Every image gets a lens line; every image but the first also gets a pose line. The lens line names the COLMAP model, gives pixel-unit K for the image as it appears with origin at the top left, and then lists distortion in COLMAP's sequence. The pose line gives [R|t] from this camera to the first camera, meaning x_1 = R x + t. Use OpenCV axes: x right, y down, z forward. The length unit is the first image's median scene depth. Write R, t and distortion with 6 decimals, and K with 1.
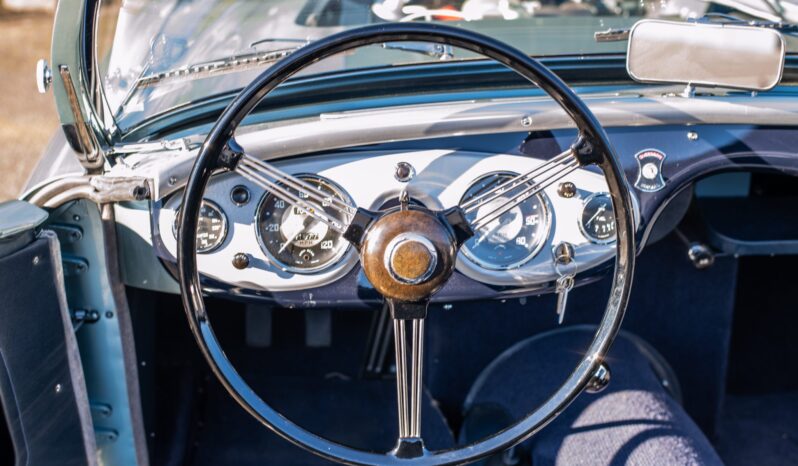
lens RADIAL K [[1327.3, 0, 399.0], [0, 1327.3, 233.0], [0, 0, 1]] dist [-0.125801, -0.105866]
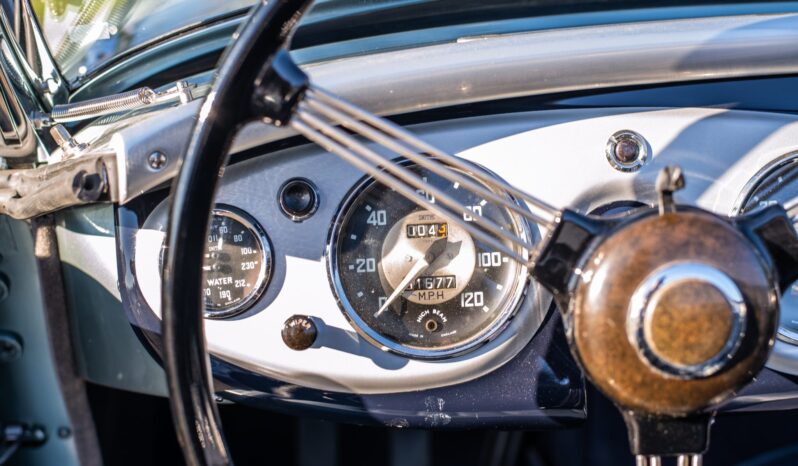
lens RADIAL K [[1327.3, 0, 399.0], [0, 1327.3, 233.0], [0, 0, 1]] dist [-0.125801, -0.105866]
pose [[0.999539, -0.006623, -0.029627, -0.067403], [0.004542, 0.997553, -0.069762, 0.018657], [0.030017, 0.069595, 0.997124, 0.507149]]
